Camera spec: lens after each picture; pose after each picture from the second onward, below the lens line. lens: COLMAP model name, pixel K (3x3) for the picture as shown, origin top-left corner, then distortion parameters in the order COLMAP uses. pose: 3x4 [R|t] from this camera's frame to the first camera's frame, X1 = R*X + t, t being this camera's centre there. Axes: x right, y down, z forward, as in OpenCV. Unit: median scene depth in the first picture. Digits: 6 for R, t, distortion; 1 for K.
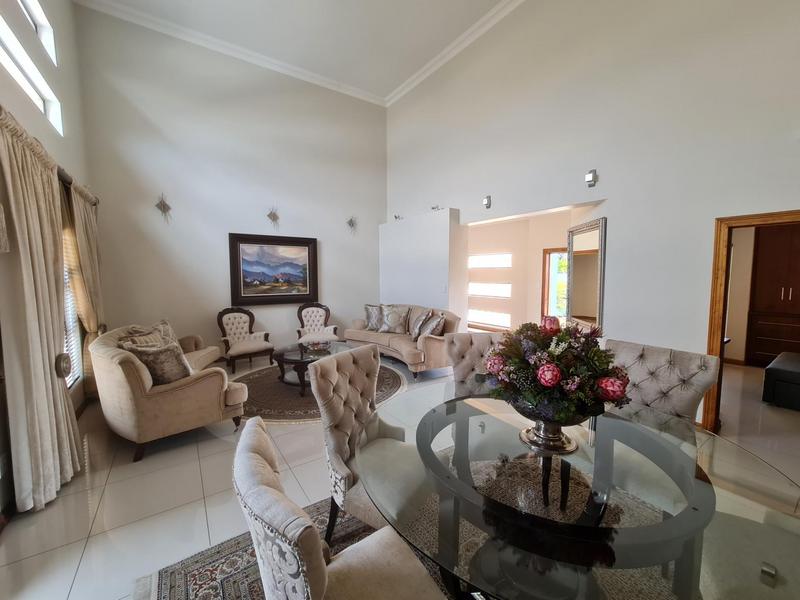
lens RADIAL K [[328.1, 0, 398.2], [0, 328.1, 299.6], [0, 0, 1]] dist [-0.000985, 0.000088]
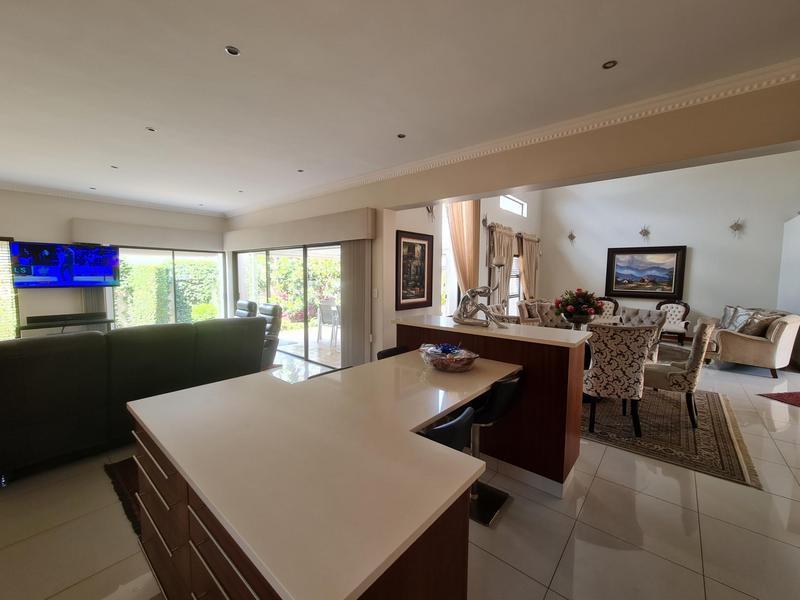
lens RADIAL K [[328.1, 0, 401.1], [0, 328.1, 301.1], [0, 0, 1]] dist [-0.000985, 0.000088]
pose [[0.257293, 0.082375, -0.962816, 0.667658], [-0.096217, 0.993593, 0.059296, 0.040476], [0.961531, 0.077383, 0.263571, -0.285167]]
